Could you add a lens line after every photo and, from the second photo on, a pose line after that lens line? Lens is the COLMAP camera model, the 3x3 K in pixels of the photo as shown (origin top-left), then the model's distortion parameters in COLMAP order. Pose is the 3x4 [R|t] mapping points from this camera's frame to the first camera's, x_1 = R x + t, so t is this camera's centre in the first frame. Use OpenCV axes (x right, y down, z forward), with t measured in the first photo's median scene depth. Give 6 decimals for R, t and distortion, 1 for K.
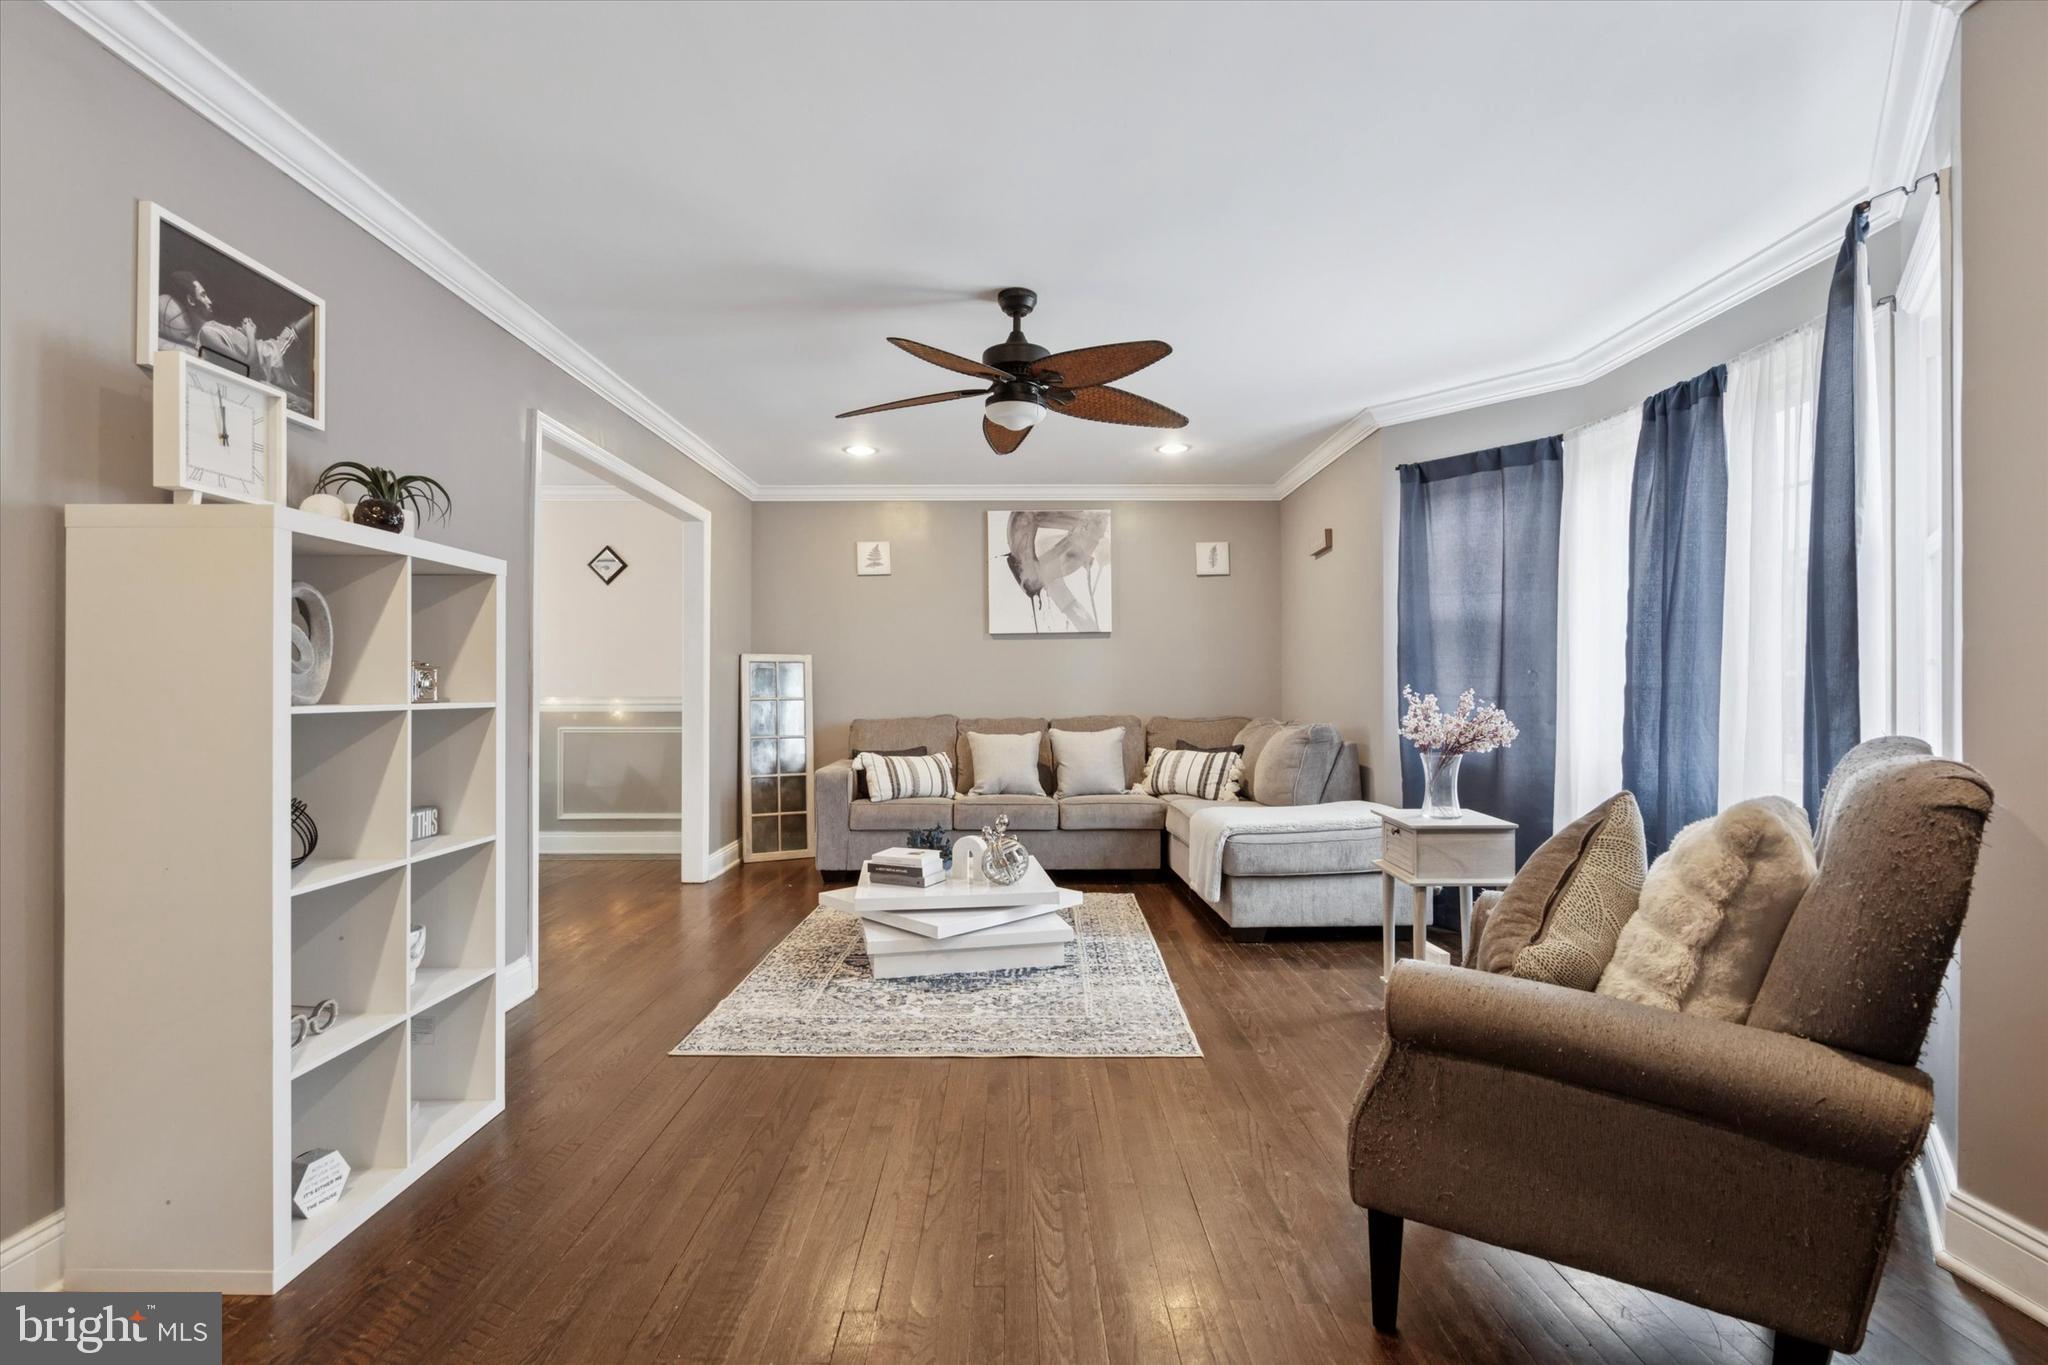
lens RADIAL K [[933.8, 0, 1019.0], [0, 933.8, 672.8], [0, 0, 1]] dist [-0.003249, 0.002368]
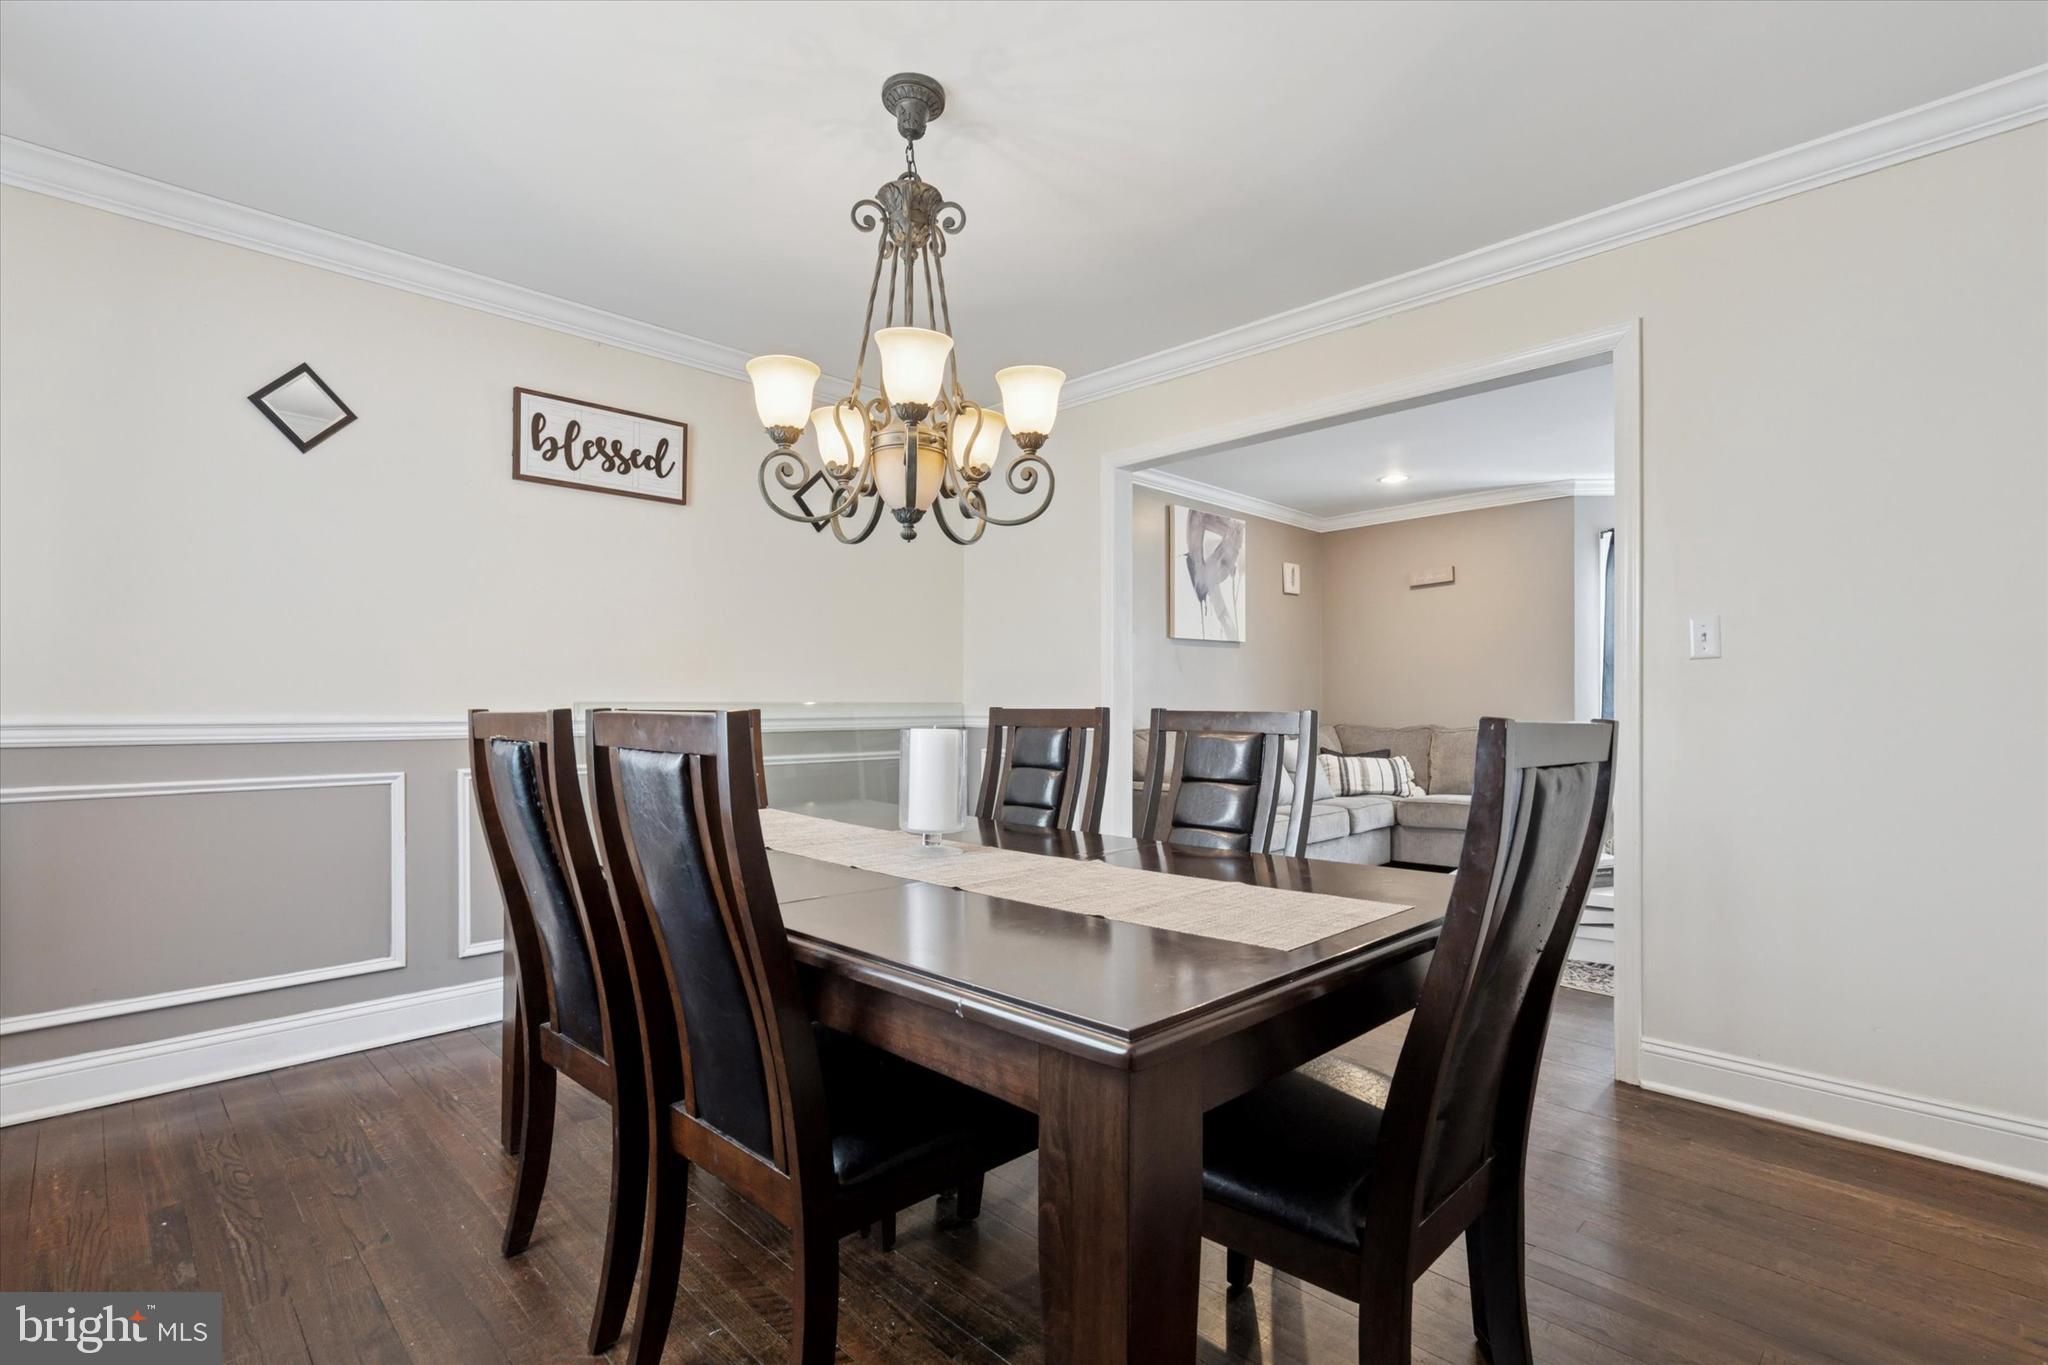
lens RADIAL K [[933.8, 0, 1021.6], [0, 933.8, 679.4], [0, 0, 1]] dist [-0.003249, 0.002368]
pose [[0.714923, 0.015717, 0.699027, -0.937743], [-0.009240, 0.999872, -0.013031, 0.015359], [-0.699142, 0.002857, 0.714977, 0.533423]]
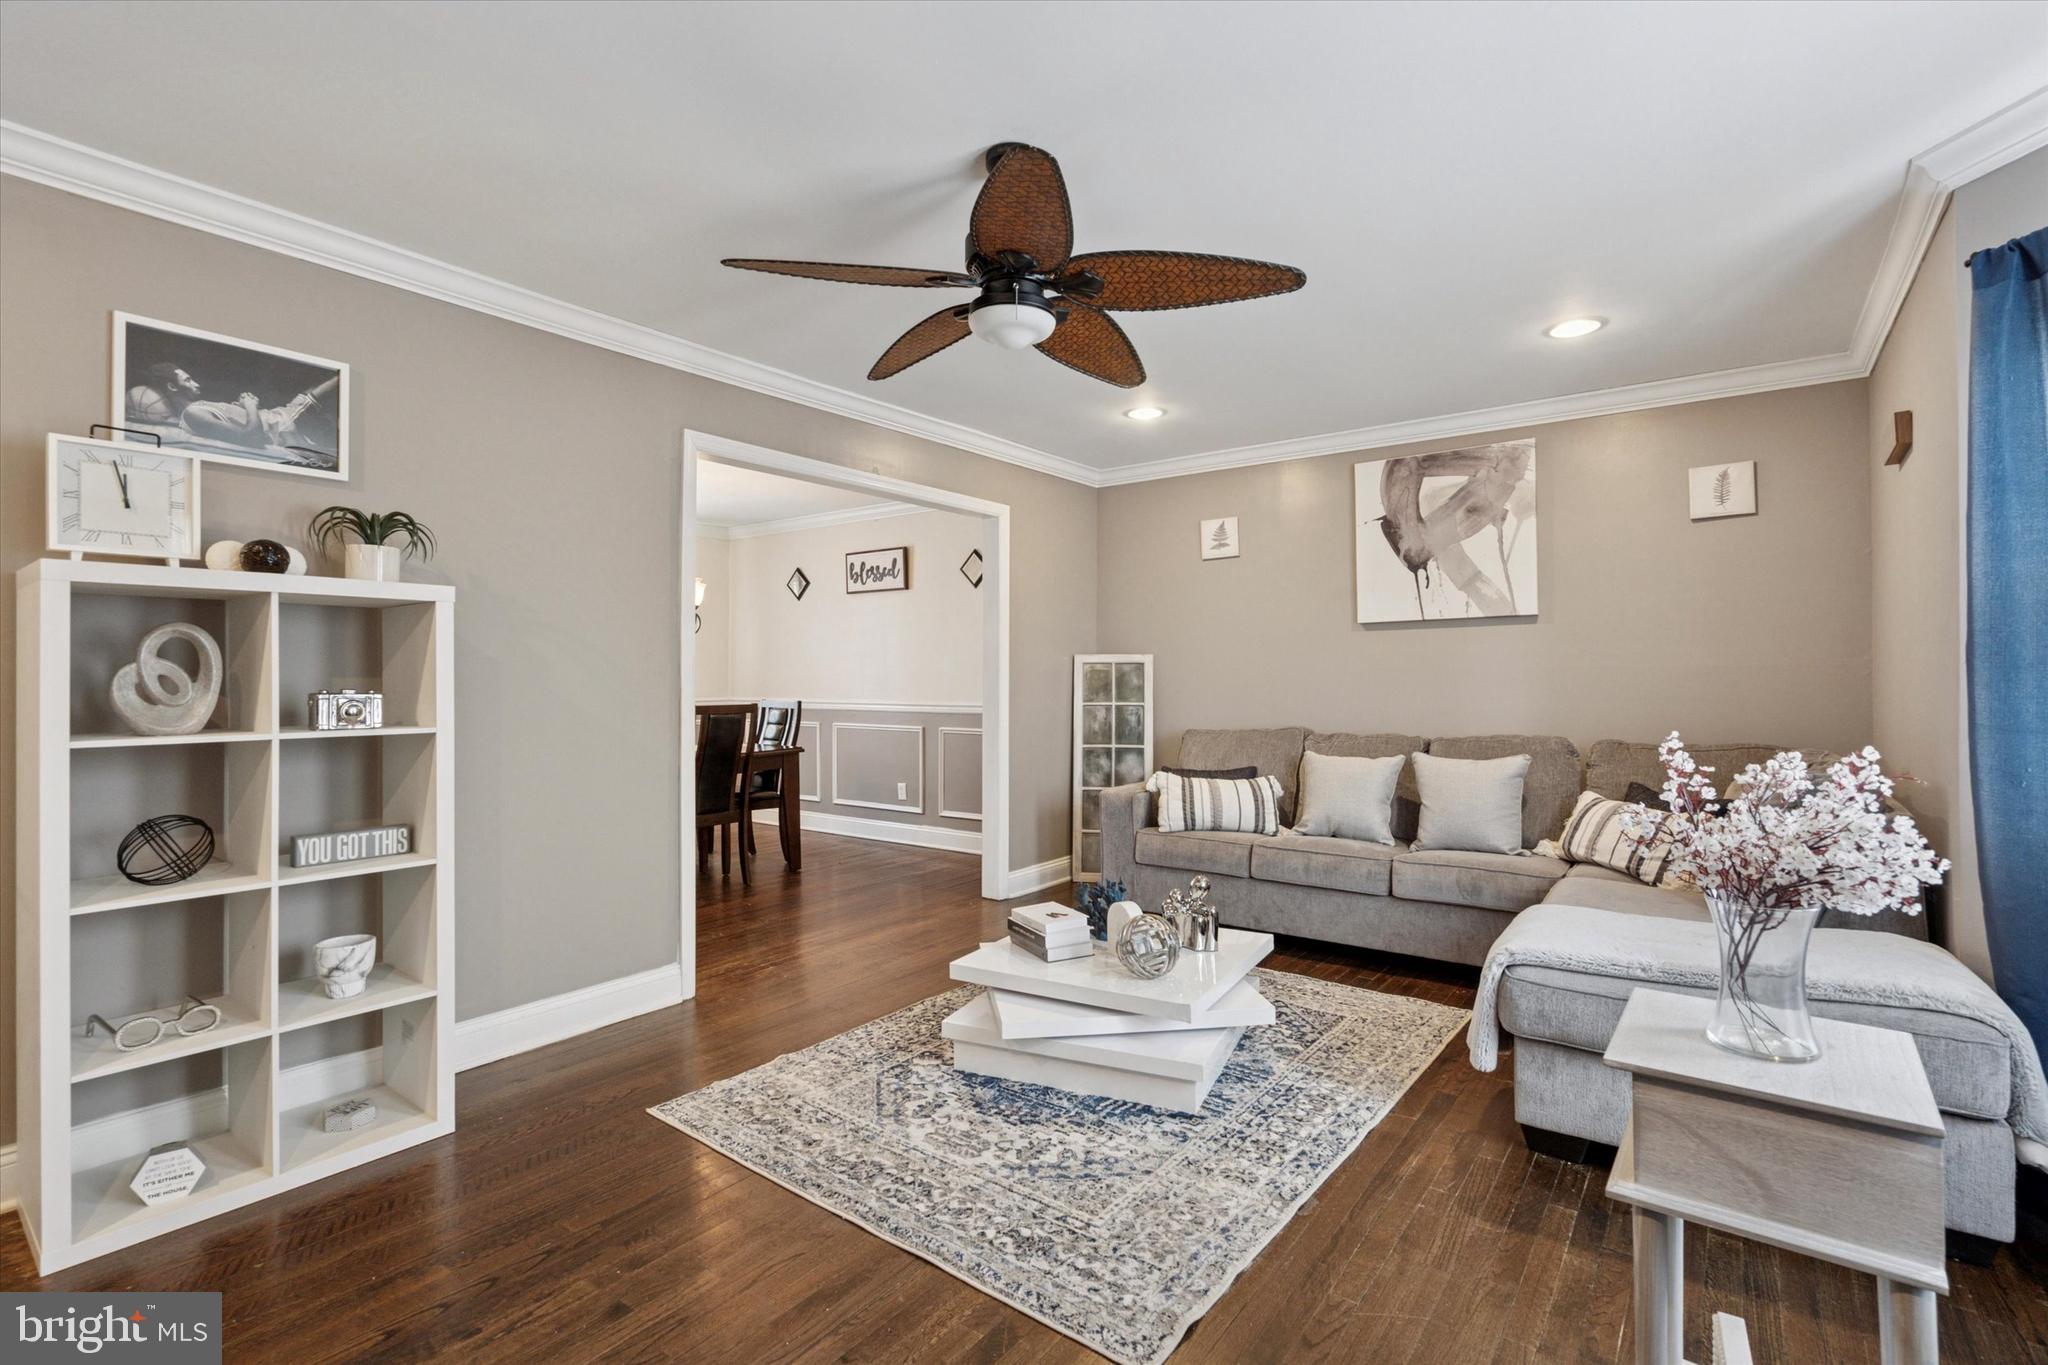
lens RADIAL K [[933.8, 0, 1024.8], [0, 933.8, 664.6], [0, 0, 1]] dist [-0.003249, 0.002368]
pose [[0.798222, -0.008433, -0.602304, 0.253594], [0.011325, 0.999935, 0.001007, -0.013928], [0.602257, -0.007625, 0.798266, 0.263035]]
